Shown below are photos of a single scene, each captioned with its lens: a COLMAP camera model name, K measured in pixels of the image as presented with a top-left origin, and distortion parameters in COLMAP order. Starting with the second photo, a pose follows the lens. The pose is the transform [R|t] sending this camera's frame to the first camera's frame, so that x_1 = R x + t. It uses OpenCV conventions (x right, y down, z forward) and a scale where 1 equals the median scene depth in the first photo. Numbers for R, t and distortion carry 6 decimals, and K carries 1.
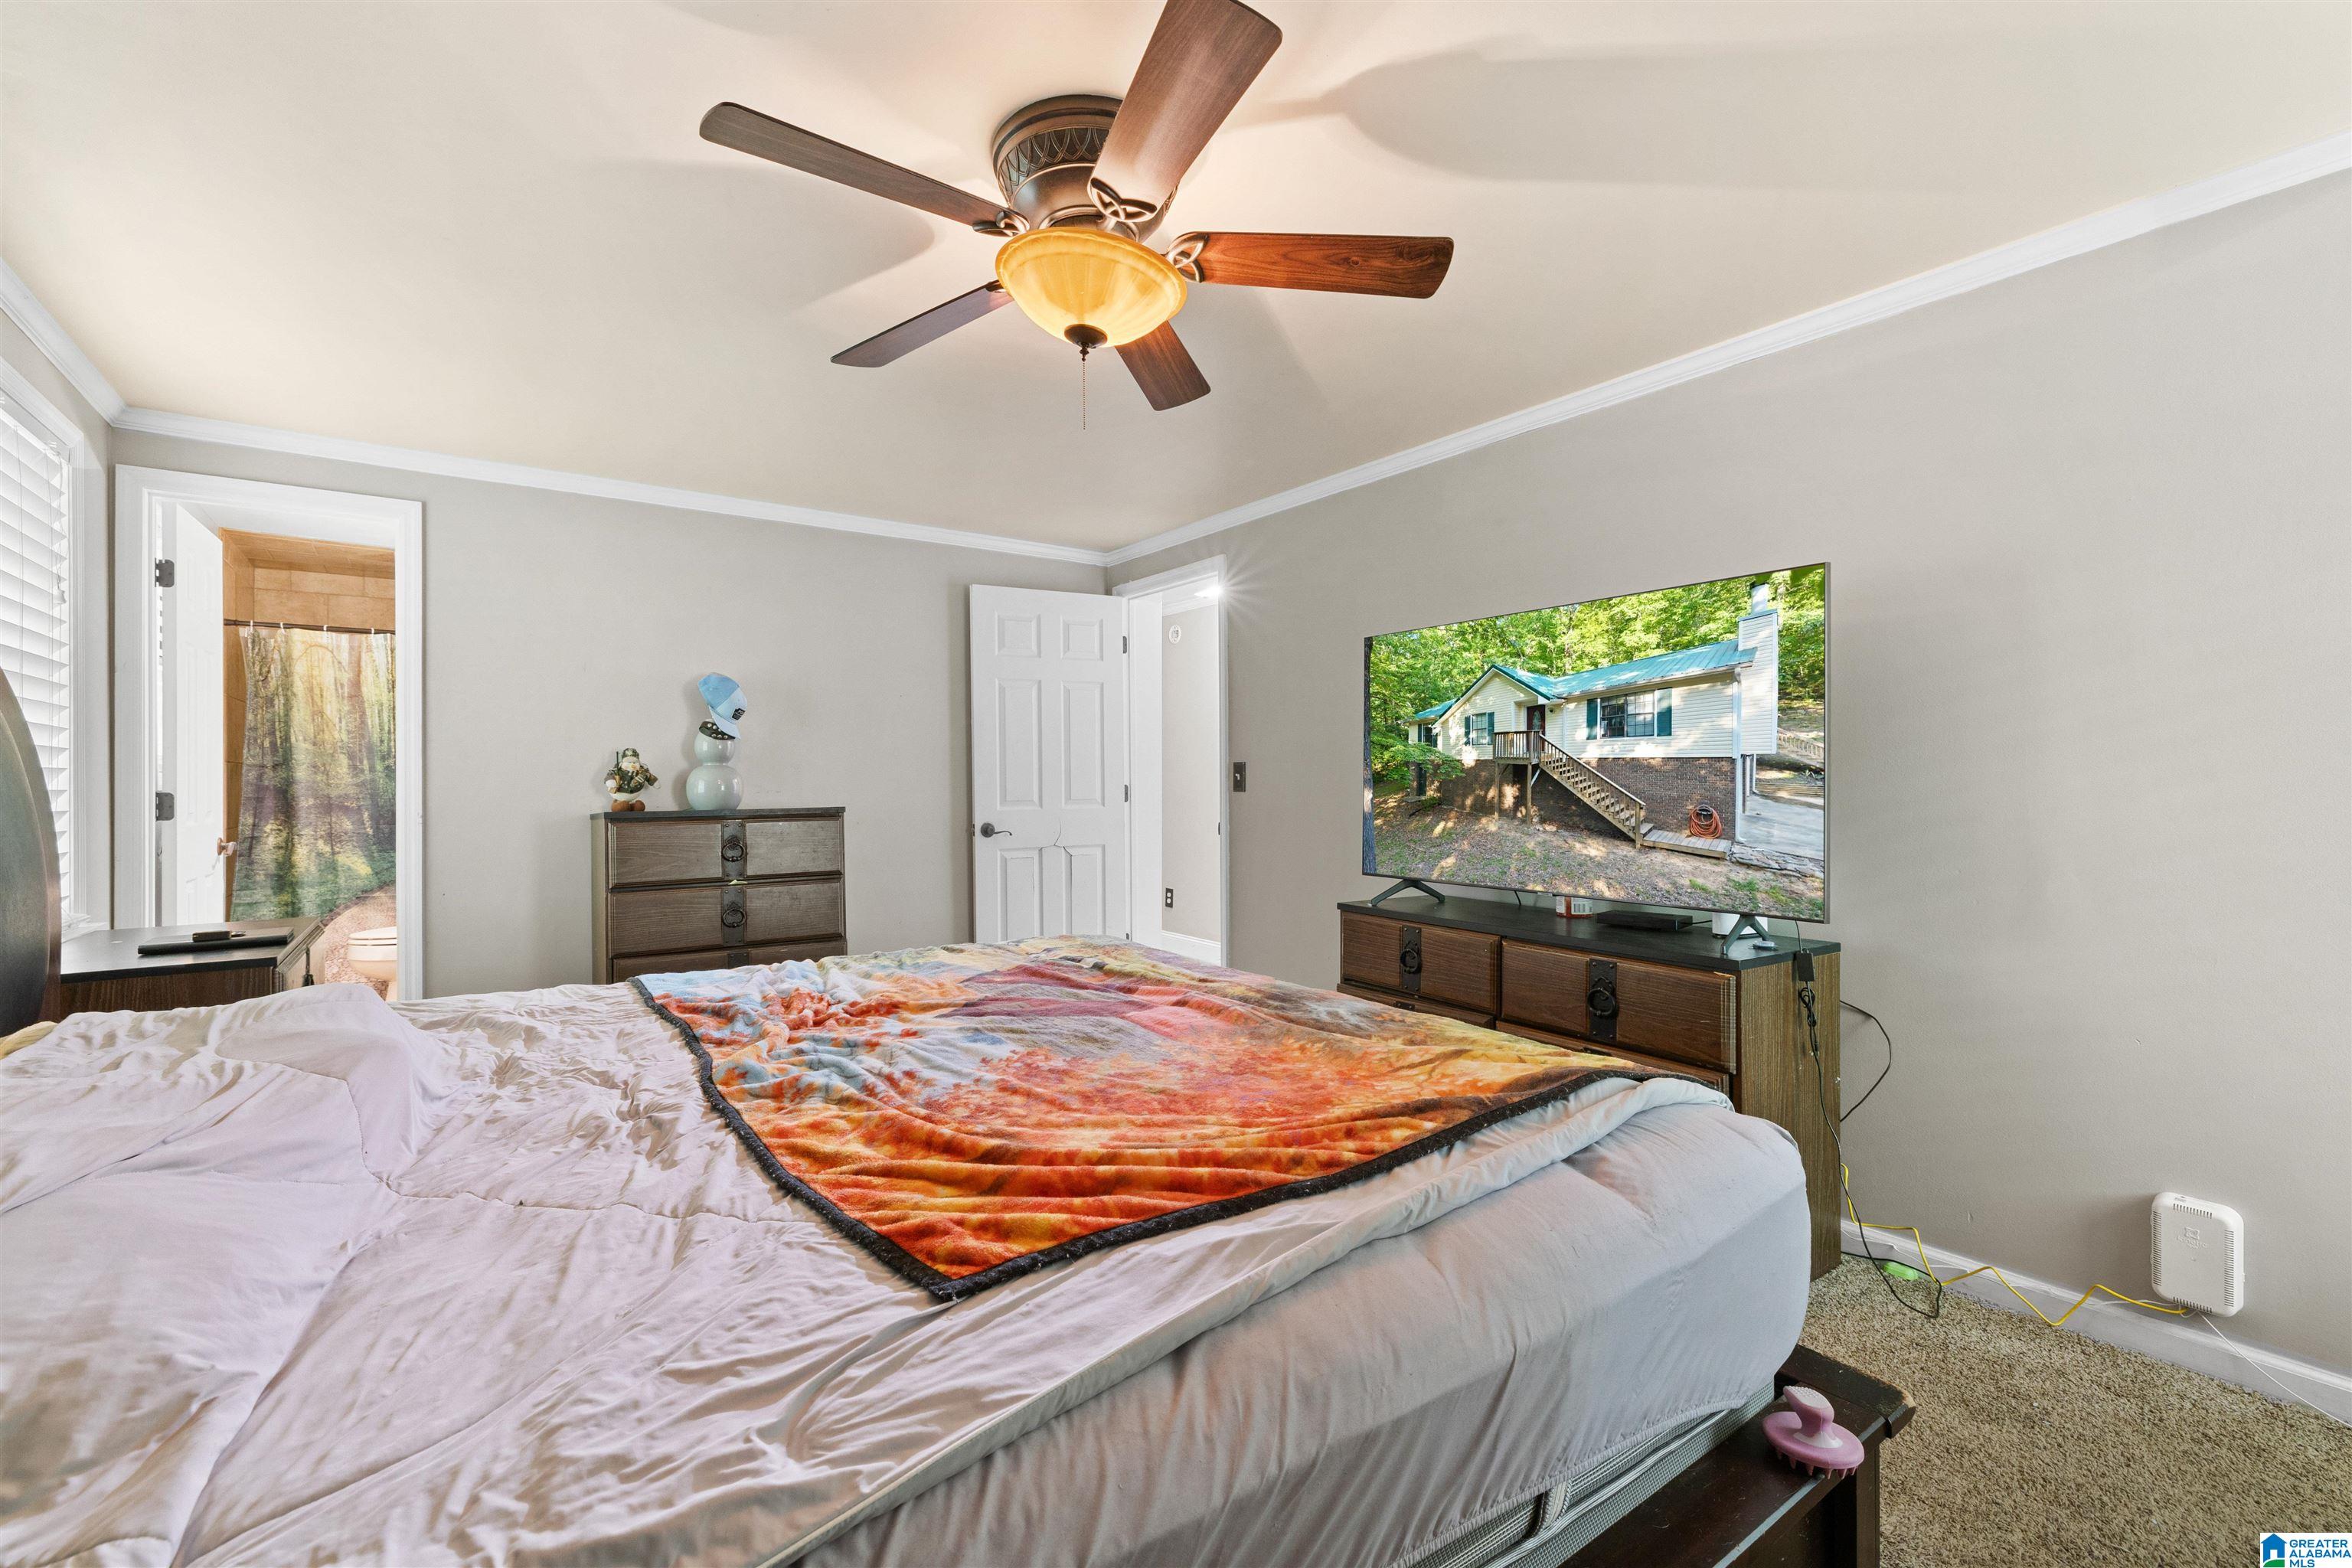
lens RADIAL K [[996.1, 0, 1159.4], [0, 996.1, 780.3], [0, 0, 1]] dist [0.002569, 0.000163]
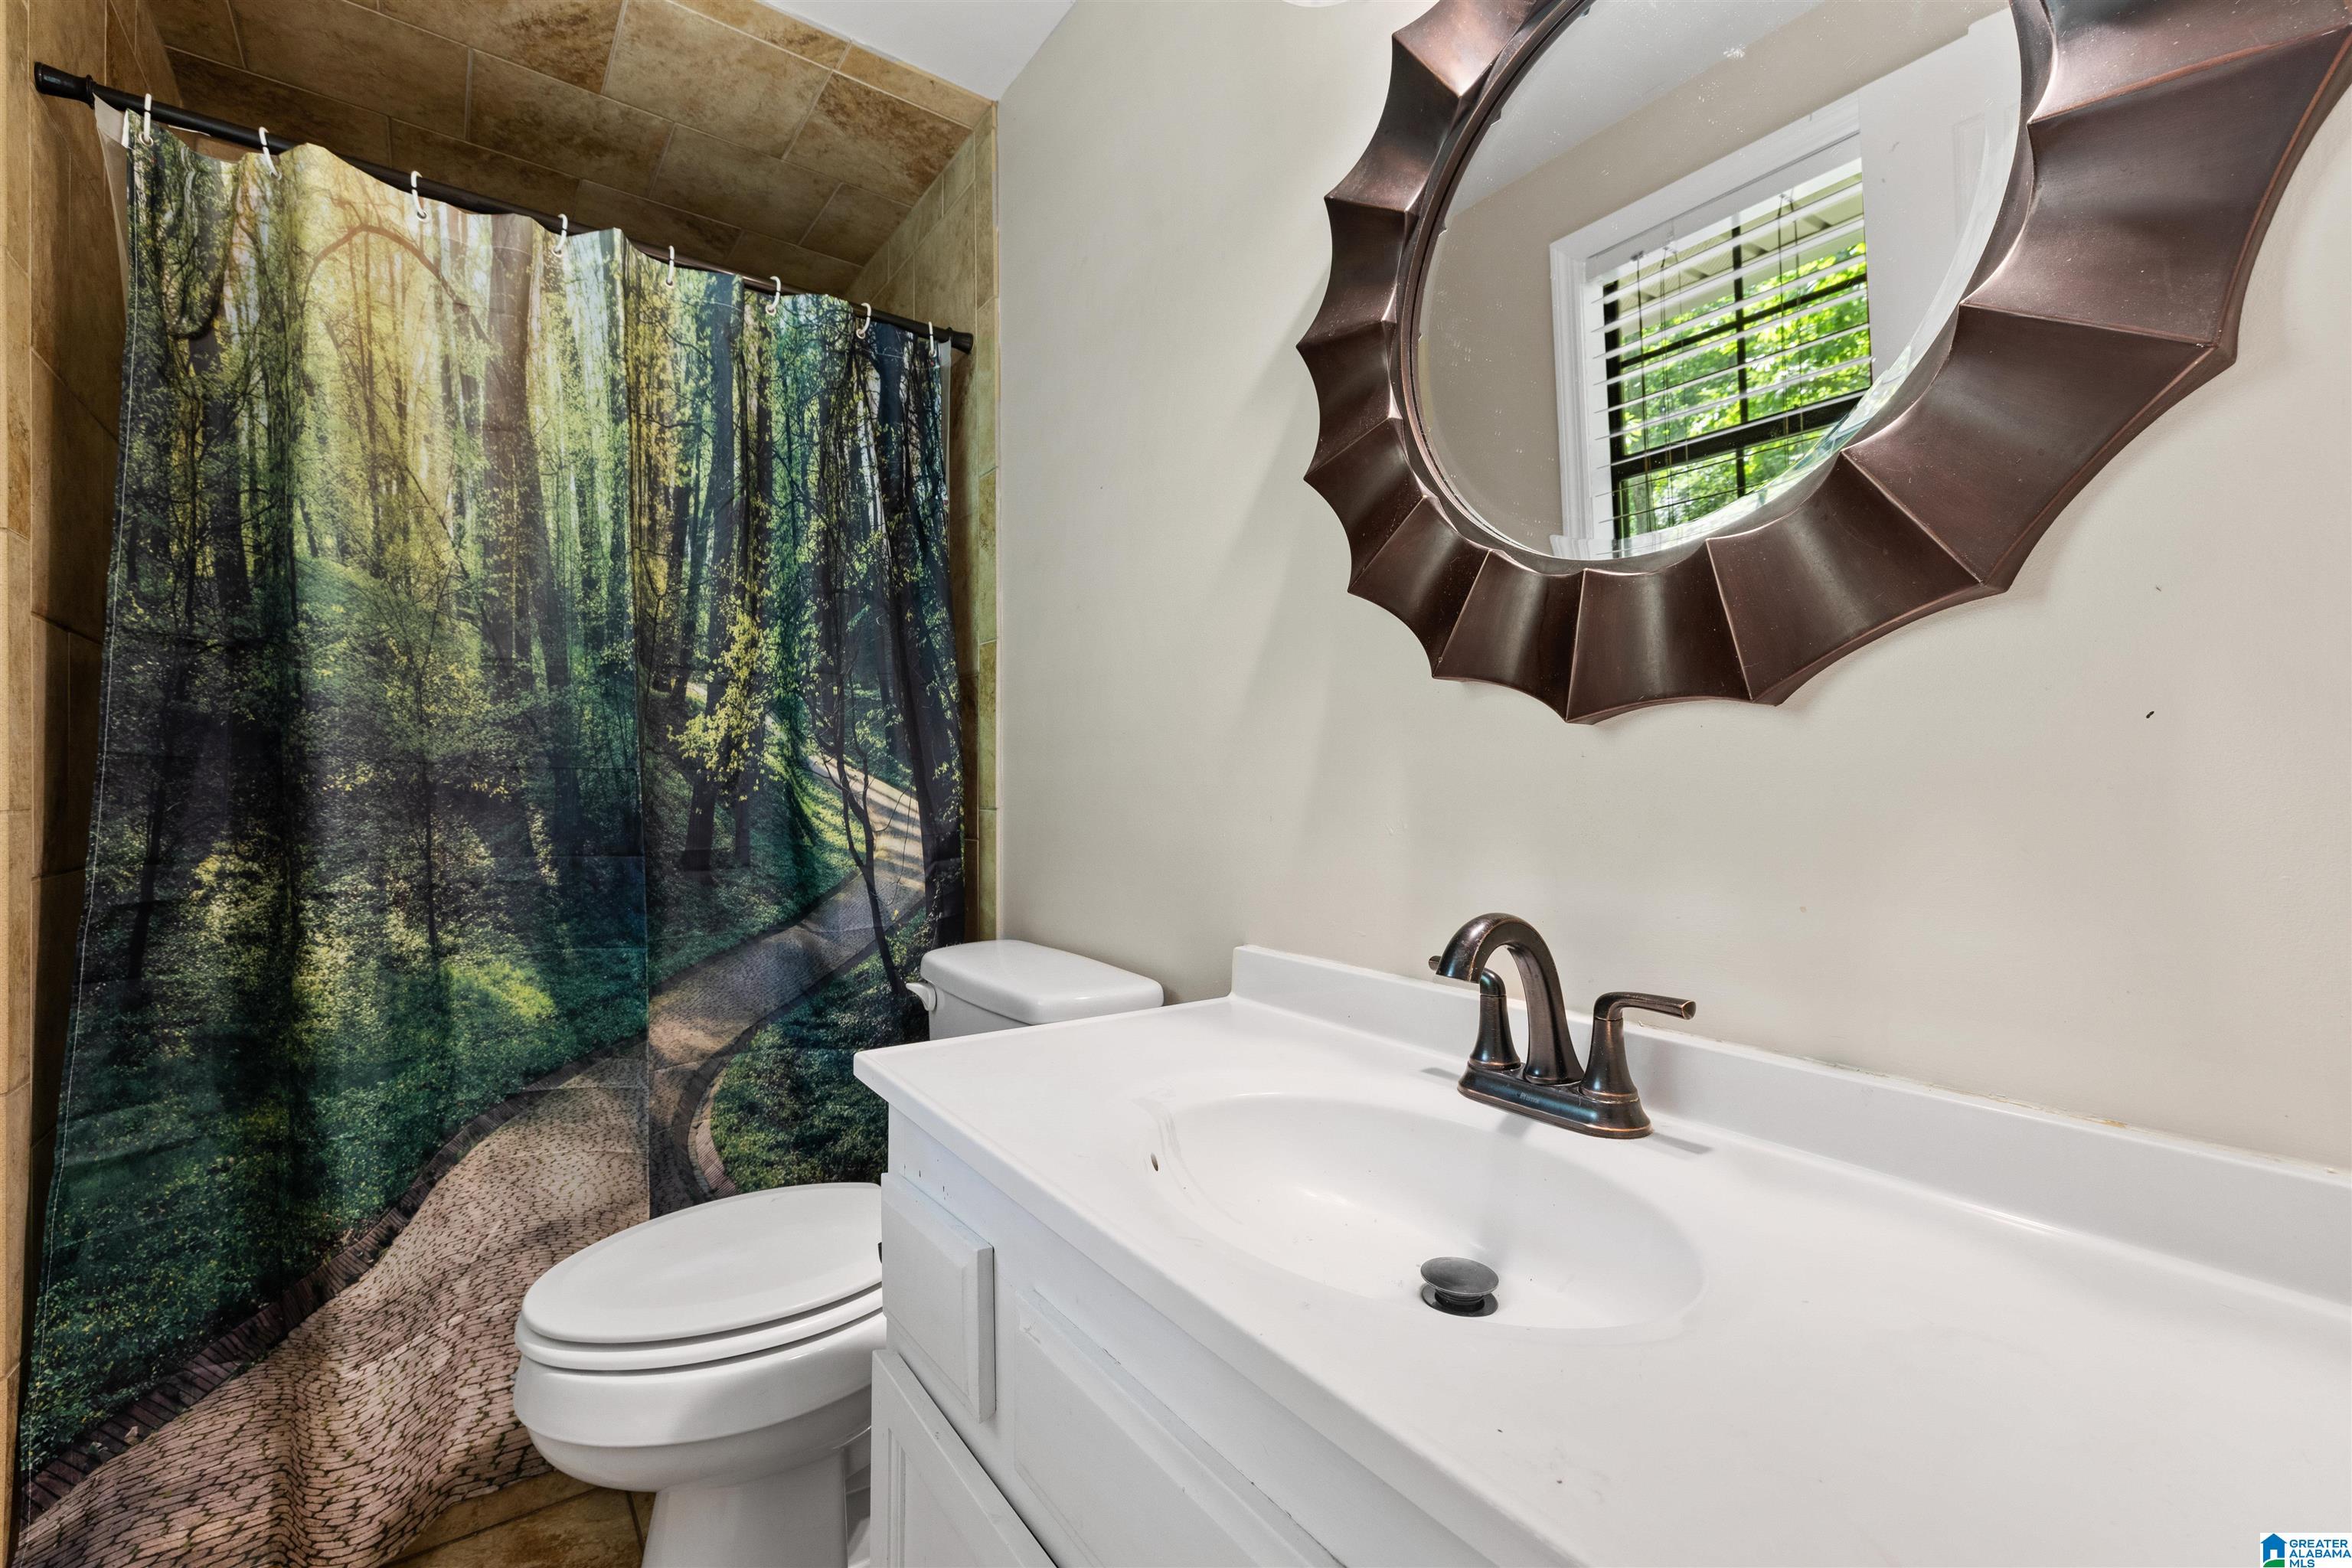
lens RADIAL K [[1001.1, 0, 1176.0], [0, 1001.1, 784.0], [0, 0, 1]] dist [0.002757, 0.000252]
pose [[0.999988, 0.004484, -0.002092, -0.619773], [-0.004494, 0.999980, -0.004472, 0.024103], [0.002072, 0.004481, 0.999988, 0.717070]]
